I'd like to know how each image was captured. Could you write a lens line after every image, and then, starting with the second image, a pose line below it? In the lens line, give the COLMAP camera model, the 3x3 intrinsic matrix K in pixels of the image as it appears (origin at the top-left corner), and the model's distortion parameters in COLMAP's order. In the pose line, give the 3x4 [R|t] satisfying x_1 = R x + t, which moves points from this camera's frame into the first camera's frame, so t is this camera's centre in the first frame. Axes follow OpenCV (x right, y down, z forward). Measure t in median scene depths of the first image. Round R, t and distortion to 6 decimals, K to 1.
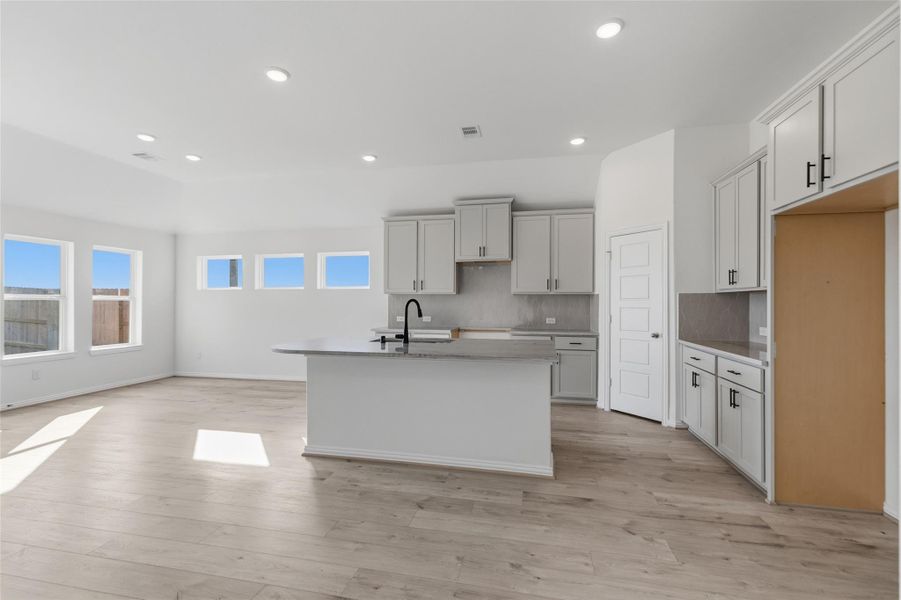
lens RADIAL K [[404.5, 0, 450.5], [0, 404.5, 300.0], [0, 0, 1]] dist [0.004158, 0.000460]
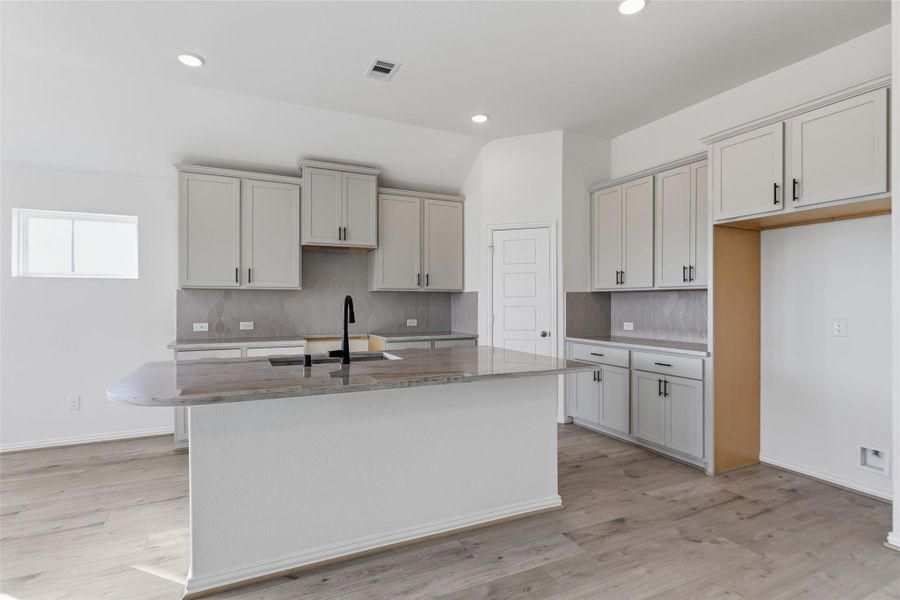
lens RADIAL K [[447.3, 0, 450.0], [0, 447.3, 300.0], [0, 0, 1]] dist [0.002454, -0.000197]
pose [[0.791369, 0.000903, 0.611338, -0.347862], [-0.002313, 0.999996, 0.001517, 0.002746], [-0.611334, -0.002615, 0.791368, 0.273989]]
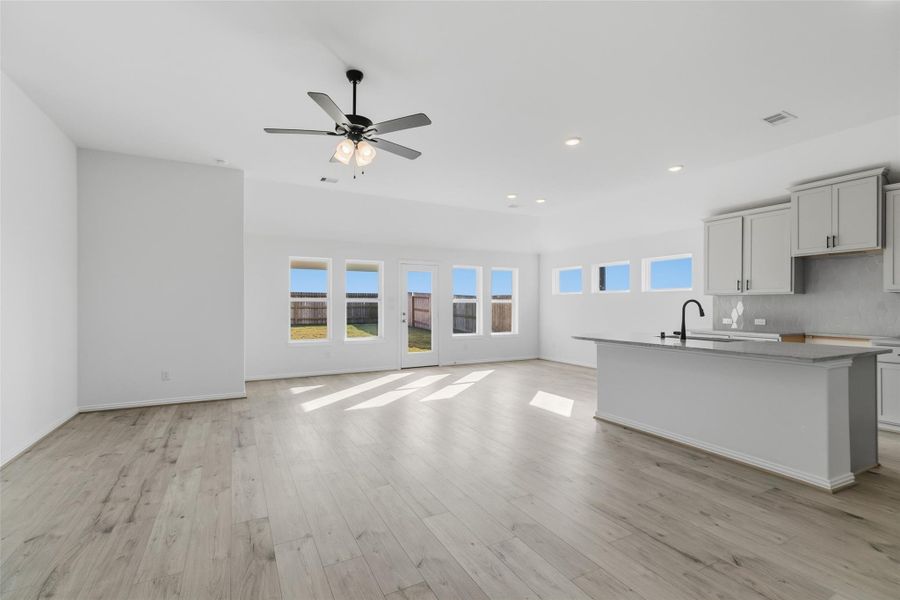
lens RADIAL K [[411.3, 0, 444.5], [0, 411.3, 304.5], [0, 0, 1]] dist [0.003437, 0.000624]
pose [[0.636578, -0.001681, -0.771210, 0.287707], [0.003887, 0.999992, 0.001029, 0.005972], [0.771202, -0.003653, 0.636580, -0.188712]]
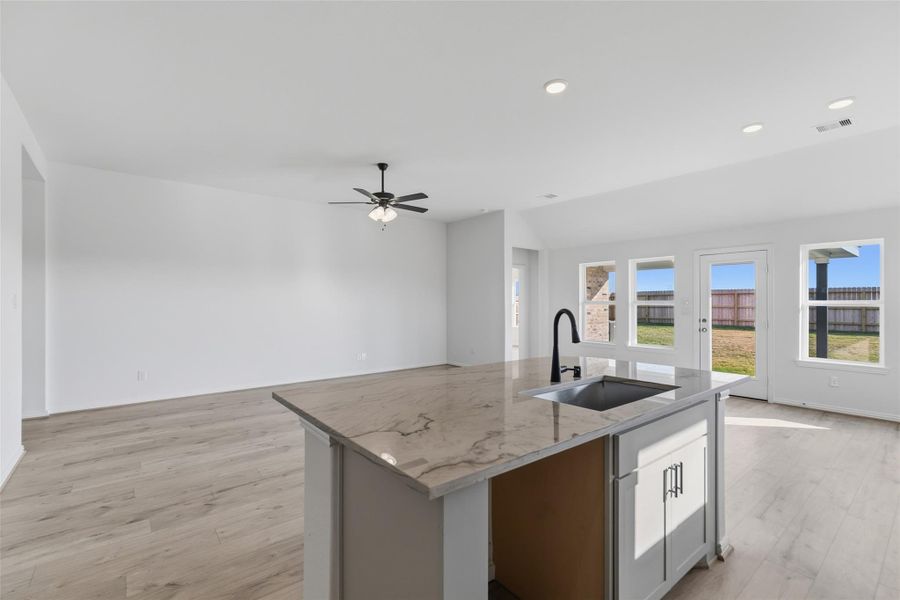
lens RADIAL K [[409.1, 0, 447.6], [0, 409.1, 301.7], [0, 0, 1]] dist [0.002815, 0.000216]
pose [[-0.639656, -0.002372, -0.768658, 0.390129], [0.005249, 0.999958, -0.007454, -0.008519], [0.768644, -0.008803, -0.639617, 1.059435]]
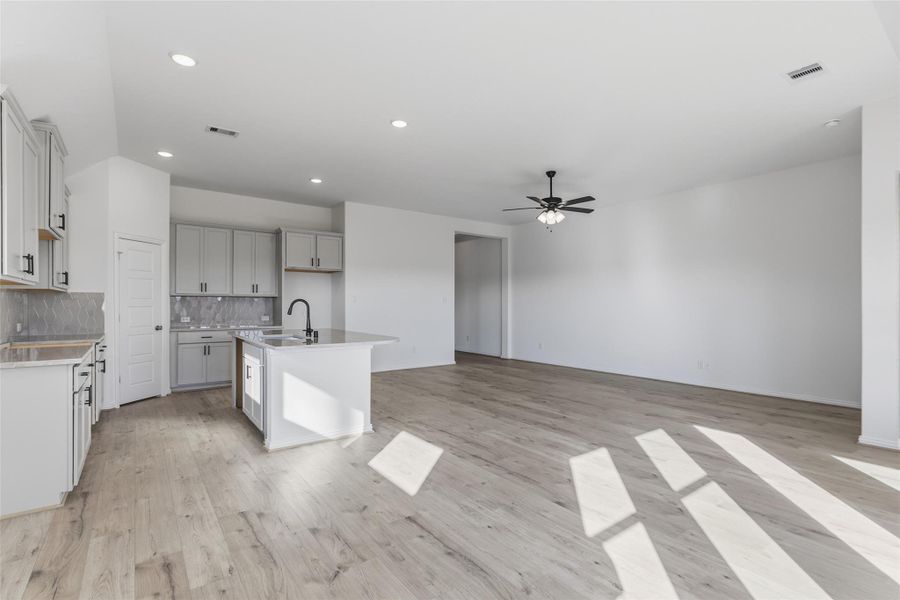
lens RADIAL K [[409.1, 0, 447.6], [0, 409.1, 301.7], [0, 0, 1]] dist [0.002815, 0.000216]
pose [[-0.747179, 0.002023, 0.664620, -1.022699], [-0.005751, 0.999938, -0.009510, 0.012492], [-0.664598, -0.010928, -0.747121, 1.353041]]
